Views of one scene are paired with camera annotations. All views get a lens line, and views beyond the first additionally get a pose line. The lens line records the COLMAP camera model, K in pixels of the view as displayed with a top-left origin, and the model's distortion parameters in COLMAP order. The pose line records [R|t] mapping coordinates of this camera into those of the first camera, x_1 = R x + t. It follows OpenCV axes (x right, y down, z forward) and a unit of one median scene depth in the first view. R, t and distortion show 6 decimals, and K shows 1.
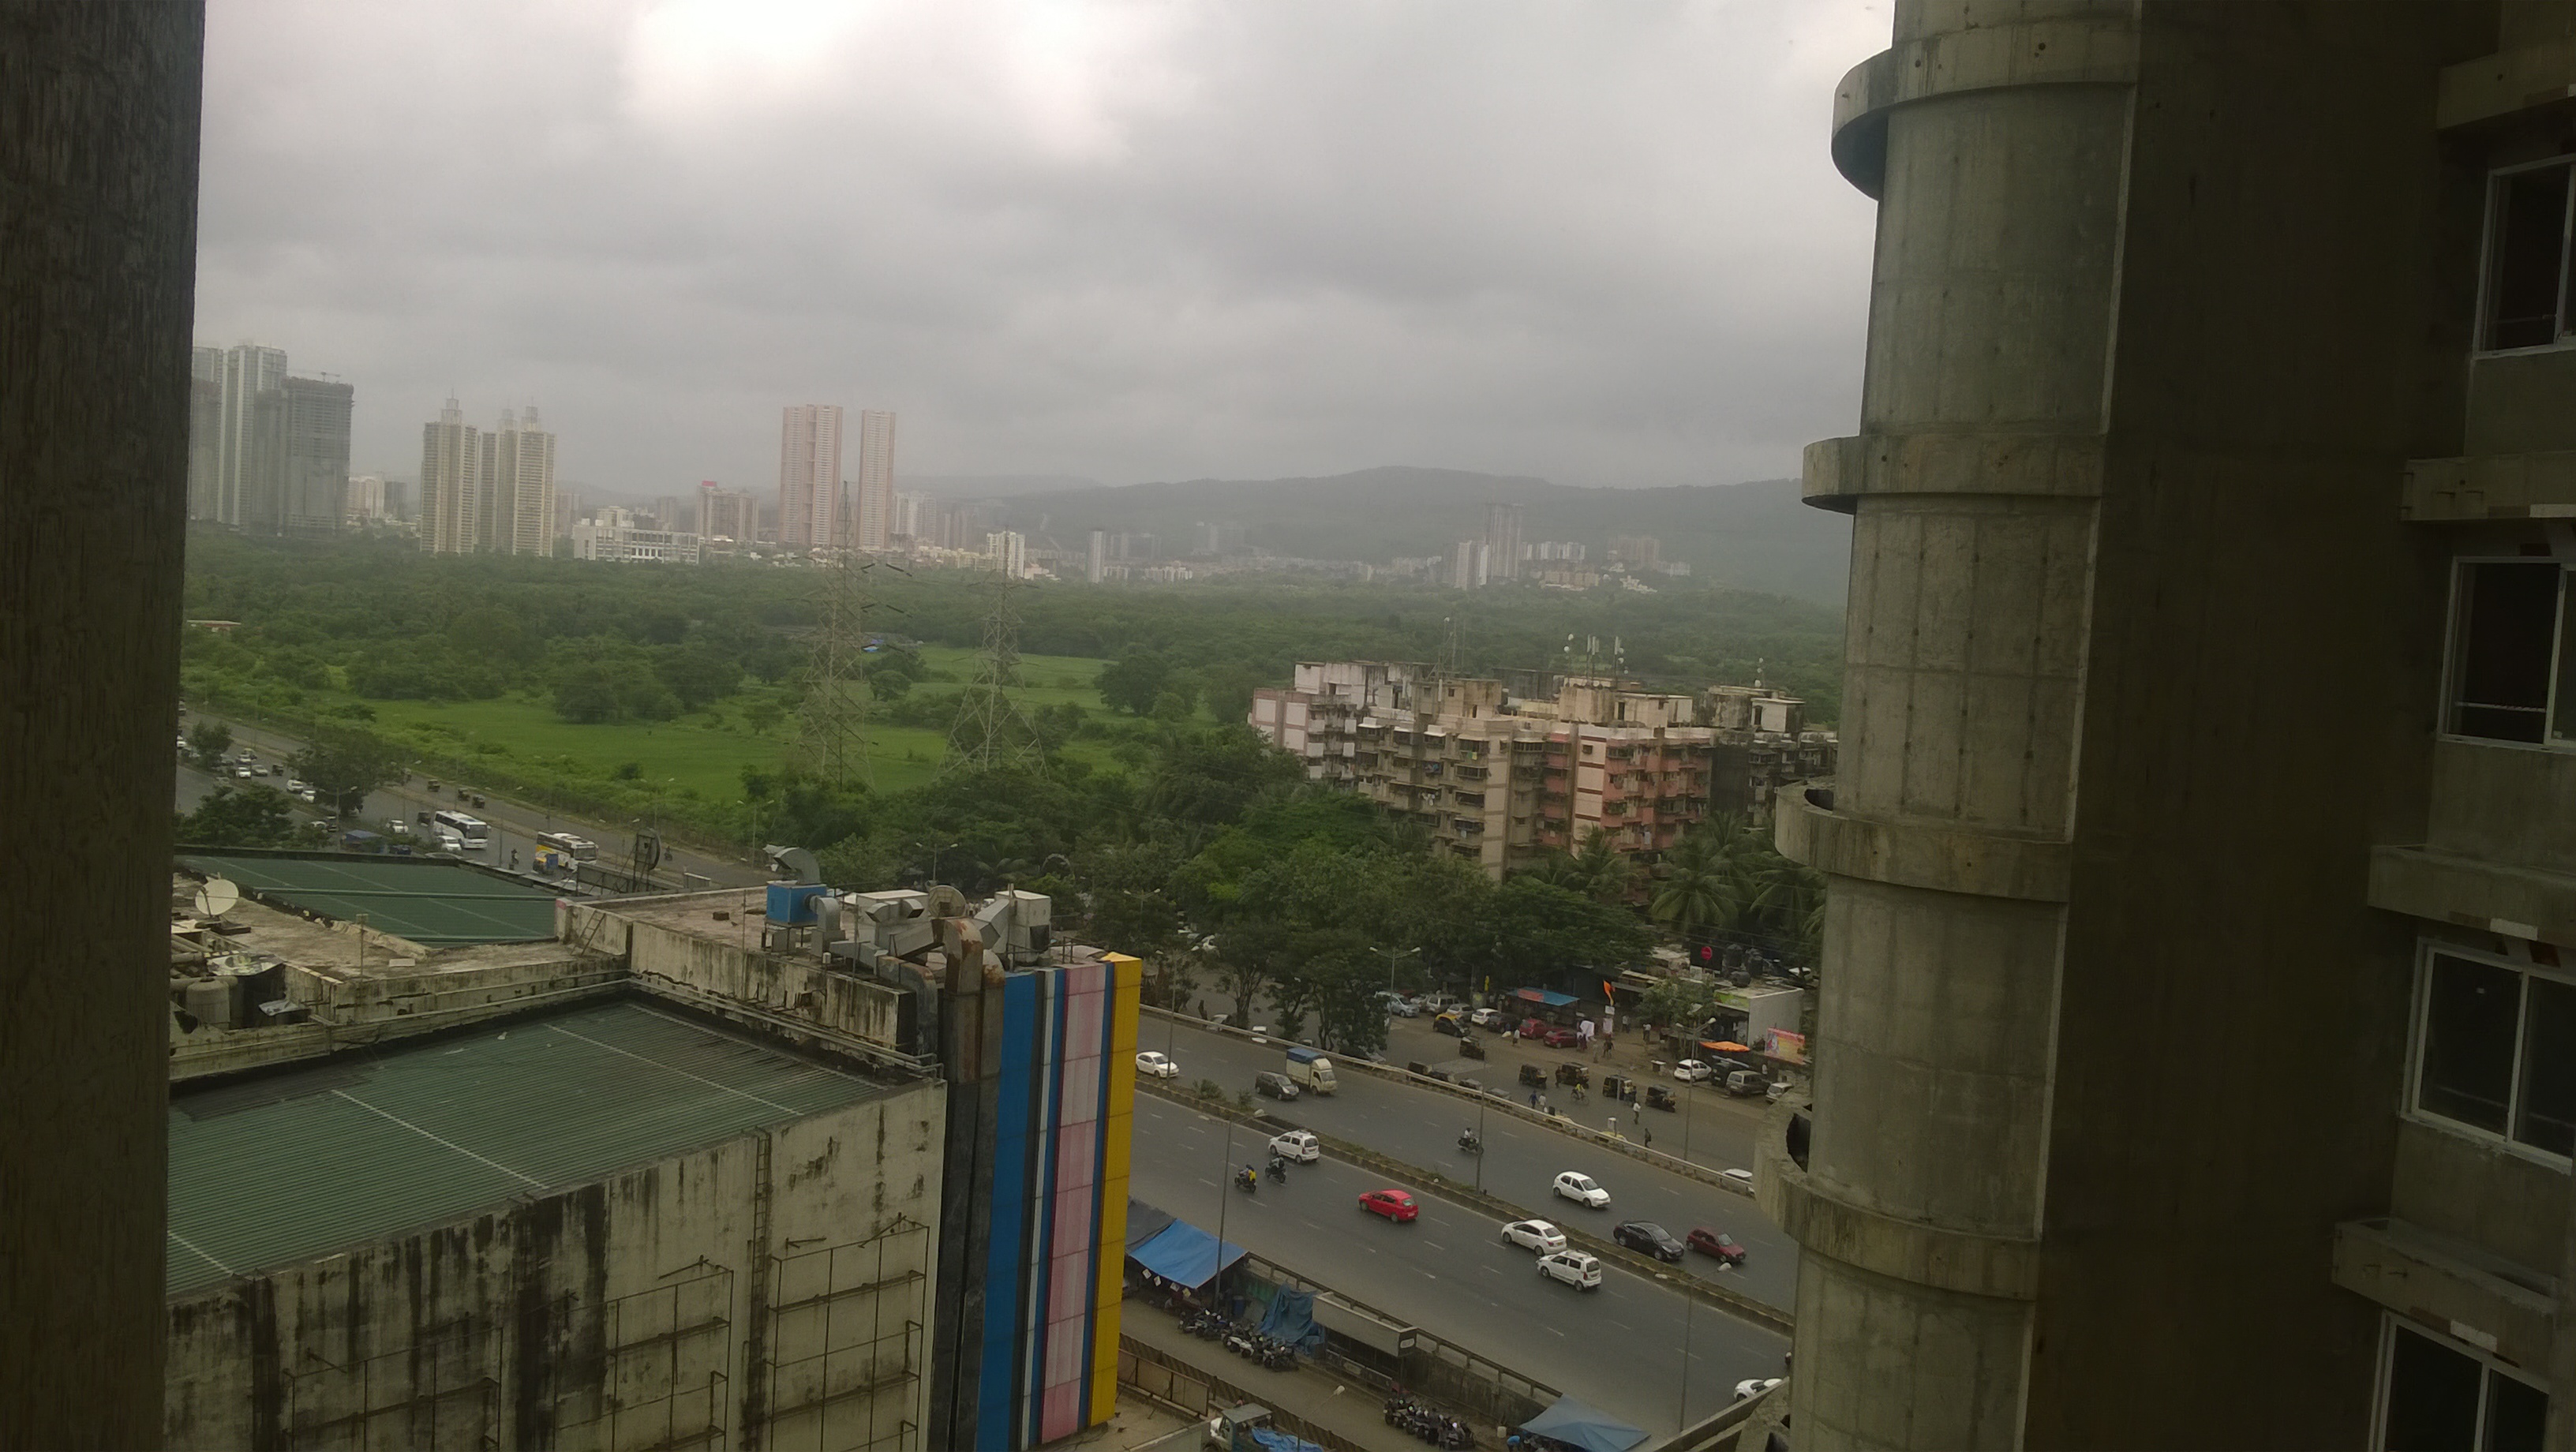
lens RADIAL K [[2136.7, 0, 1288.0], [0, 2136.7, 726.0], [0, 0, 1]] dist [0.001584, -0.001230]
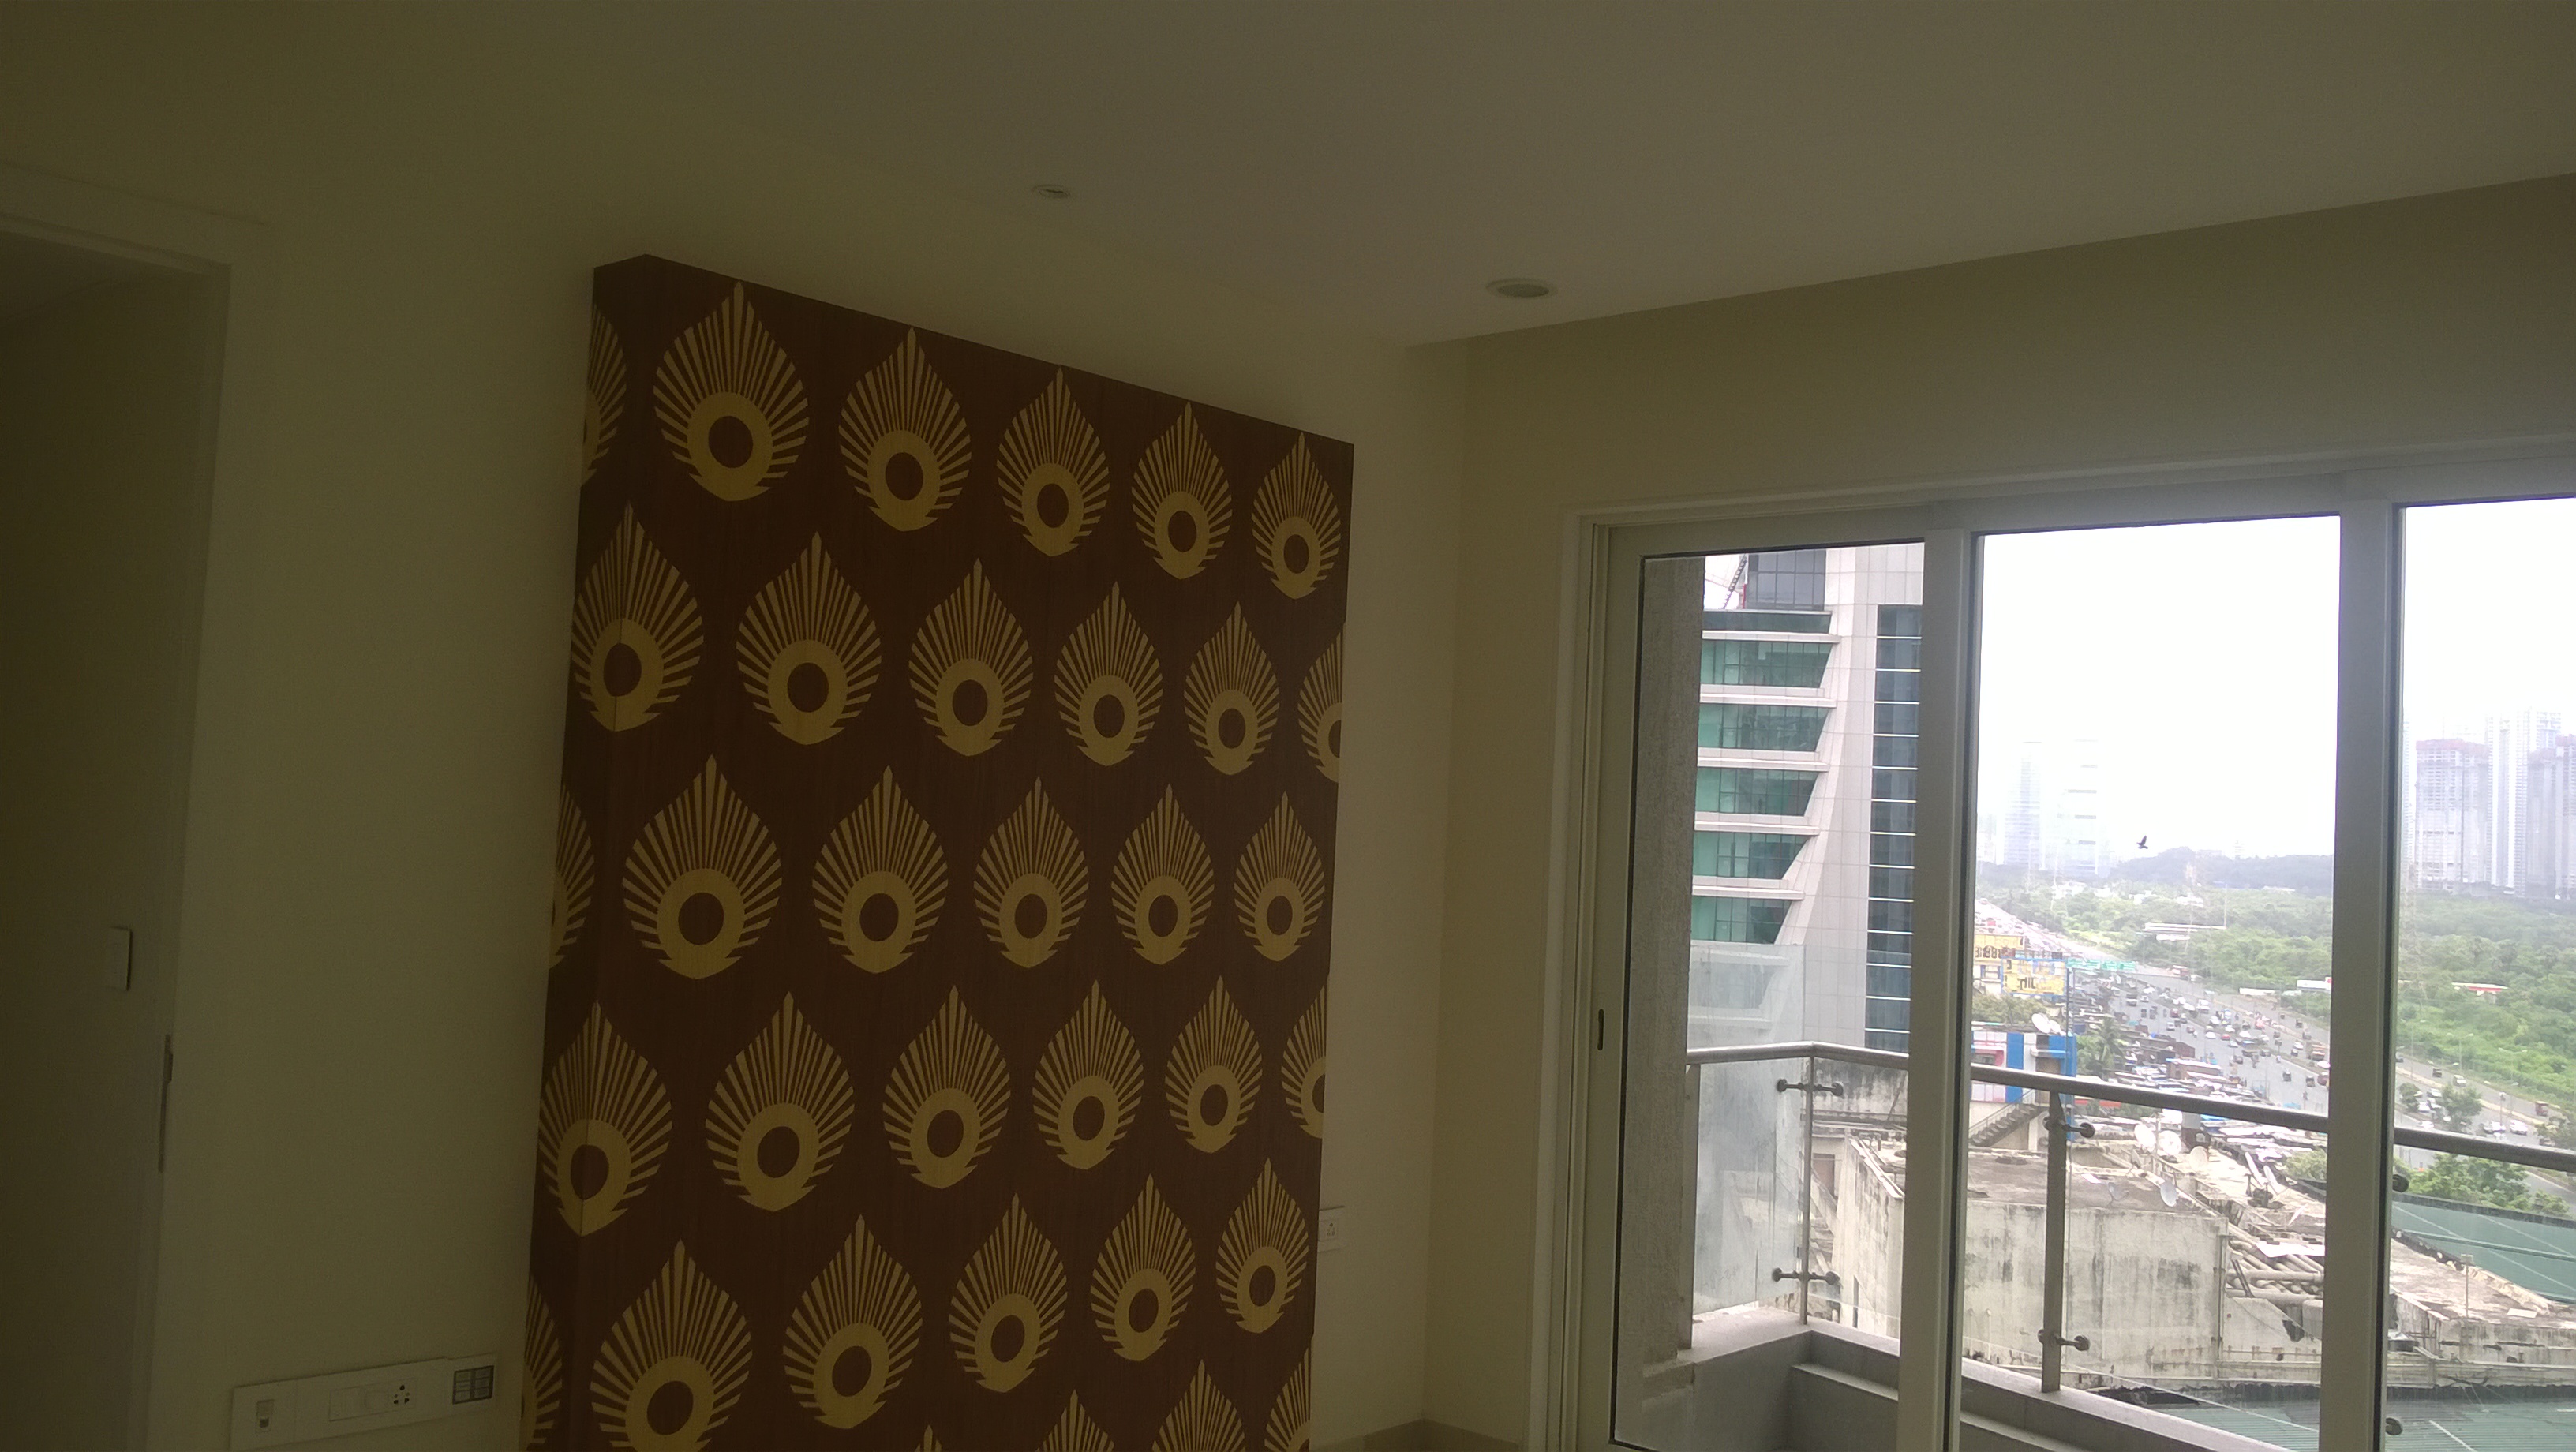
lens RADIAL K [[2136.7, 0, 1288.0], [0, 2136.7, 726.0], [0, 0, 1]] dist [0.001584, -0.001230]
pose [[0.553677, -0.082178, -0.828667, 0.108664], [-0.059947, 0.988603, -0.138093, 0.011035], [0.830571, 0.126135, 0.542441, -0.052753]]
